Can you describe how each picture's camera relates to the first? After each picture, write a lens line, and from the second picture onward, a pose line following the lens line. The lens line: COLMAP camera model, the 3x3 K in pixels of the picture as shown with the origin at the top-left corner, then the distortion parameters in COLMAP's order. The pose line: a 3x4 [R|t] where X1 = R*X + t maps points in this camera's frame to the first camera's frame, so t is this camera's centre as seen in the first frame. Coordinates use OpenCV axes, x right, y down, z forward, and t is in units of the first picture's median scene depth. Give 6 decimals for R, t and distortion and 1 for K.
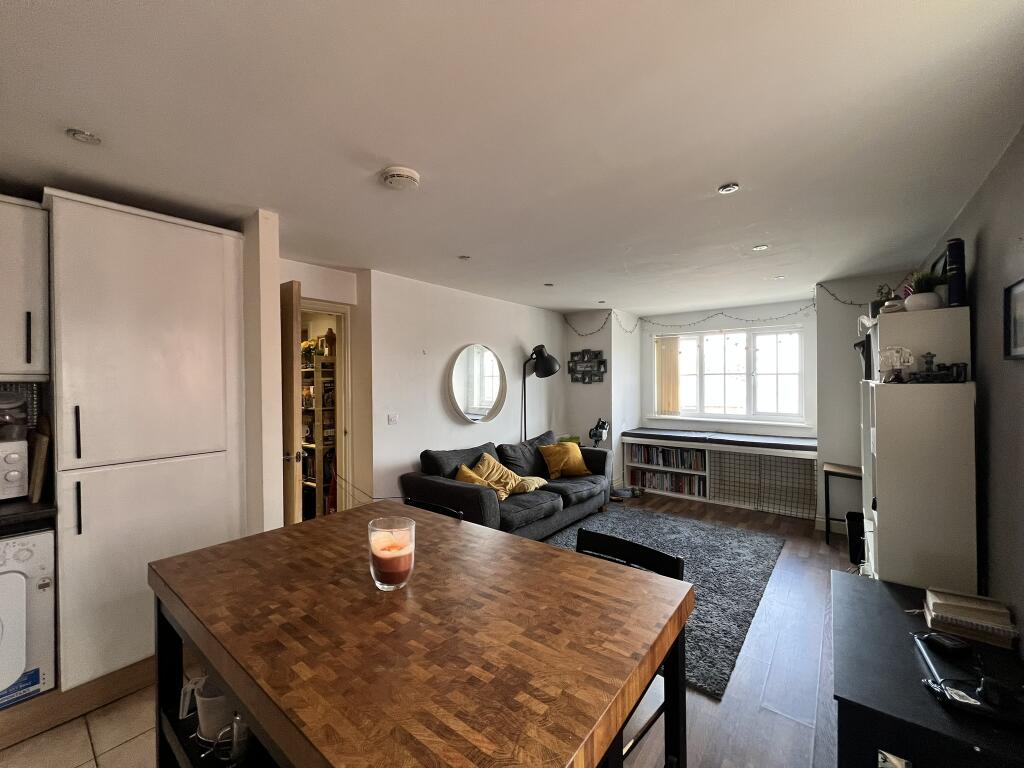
lens RADIAL K [[410.0, 0, 510.0], [0, 410.0, 380.3], [0, 0, 1]] dist [-0.001978, 0.000366]
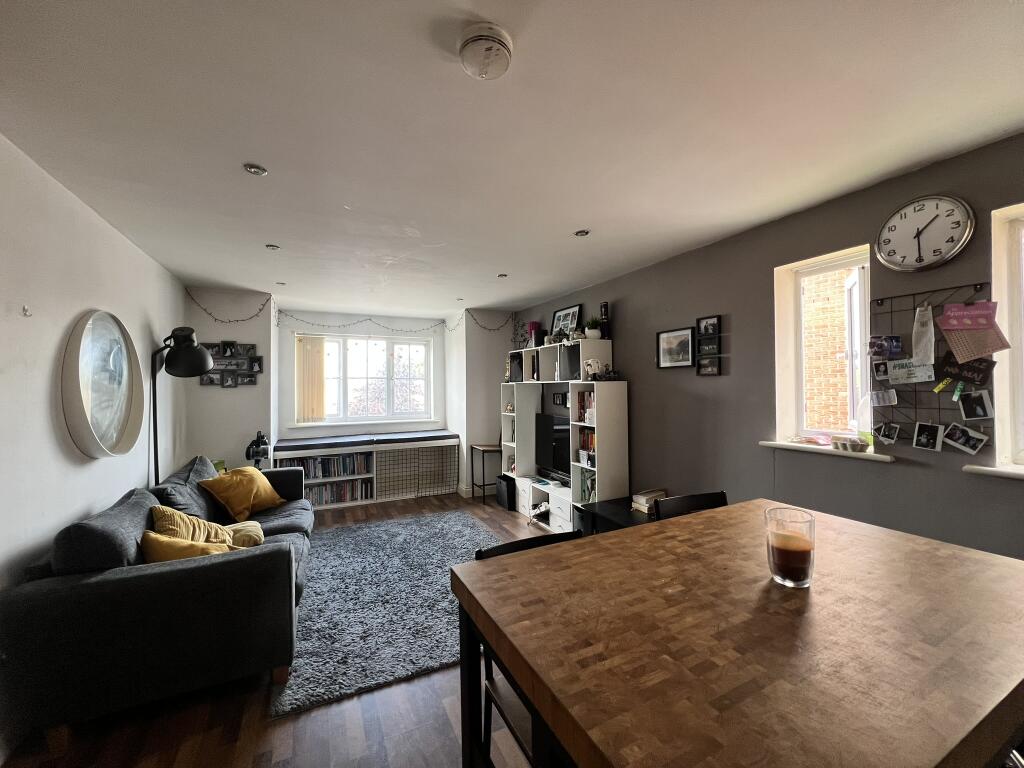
lens RADIAL K [[410.0, 0, 513.0], [0, 410.0, 380.9], [0, 0, 1]] dist [-0.001978, 0.000366]
pose [[0.425348, 0.013603, 0.904928, -0.289577], [0.004644, 0.999841, -0.017213, 0.013049], [-0.905018, 0.011524, 0.425217, 0.243336]]
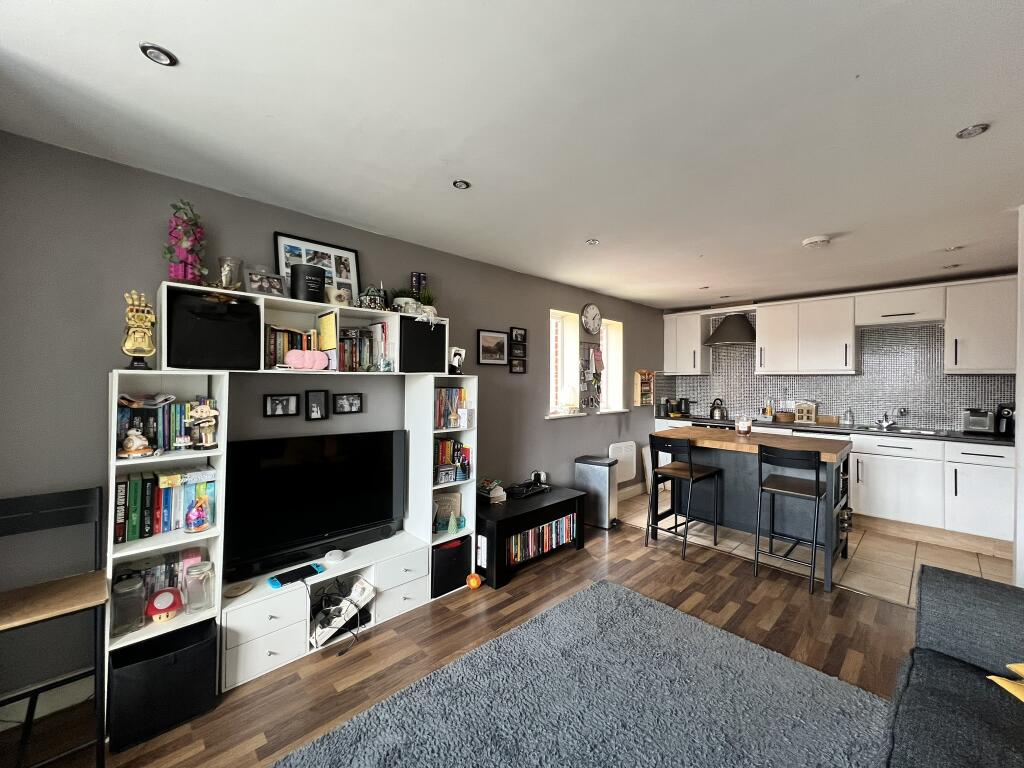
lens RADIAL K [[410.0, 0, 512.3], [0, 410.0, 382.2], [0, 0, 1]] dist [-0.001978, 0.000366]
pose [[-0.991594, 0.000536, 0.129385, 0.245979], [0.001284, 0.999983, 0.005701, 0.008994], [-0.129380, 0.005819, -0.991578, 0.957315]]
